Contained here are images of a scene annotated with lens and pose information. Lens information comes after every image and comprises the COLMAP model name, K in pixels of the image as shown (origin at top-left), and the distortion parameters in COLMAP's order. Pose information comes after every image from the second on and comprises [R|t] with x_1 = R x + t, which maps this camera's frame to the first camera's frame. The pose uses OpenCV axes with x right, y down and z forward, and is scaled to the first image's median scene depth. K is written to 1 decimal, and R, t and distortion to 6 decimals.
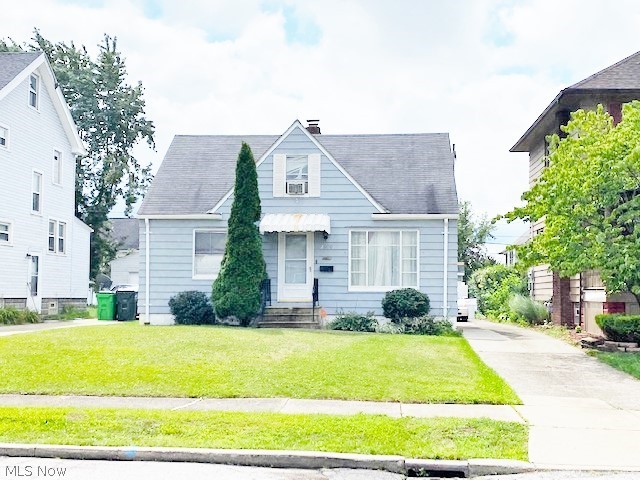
lens RADIAL K [[834.4, 0, 320.0], [0, 834.4, 240.0], [0, 0, 1]] dist [0.040365, -0.001156]
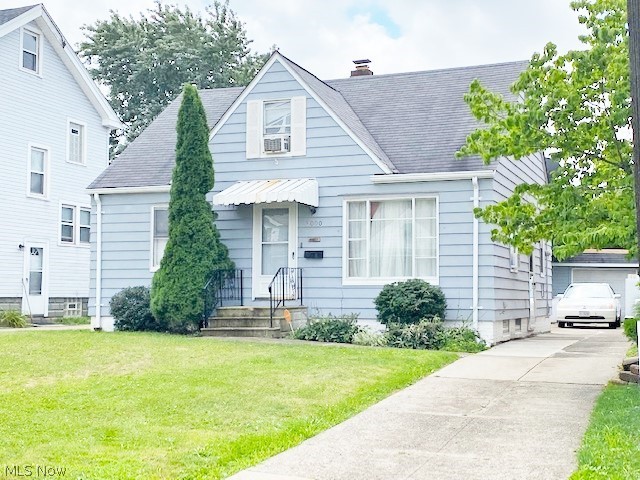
lens RADIAL K [[910.6, 0, 327.8], [0, 910.6, 239.7], [0, 0, 1]] dist [0.182988, -1.255645]
pose [[0.958398, -0.021577, -0.284617, 0.243097], [0.022197, 0.999753, -0.001046, 0.022825], [0.284570, -0.005315, 0.958641, 0.247822]]
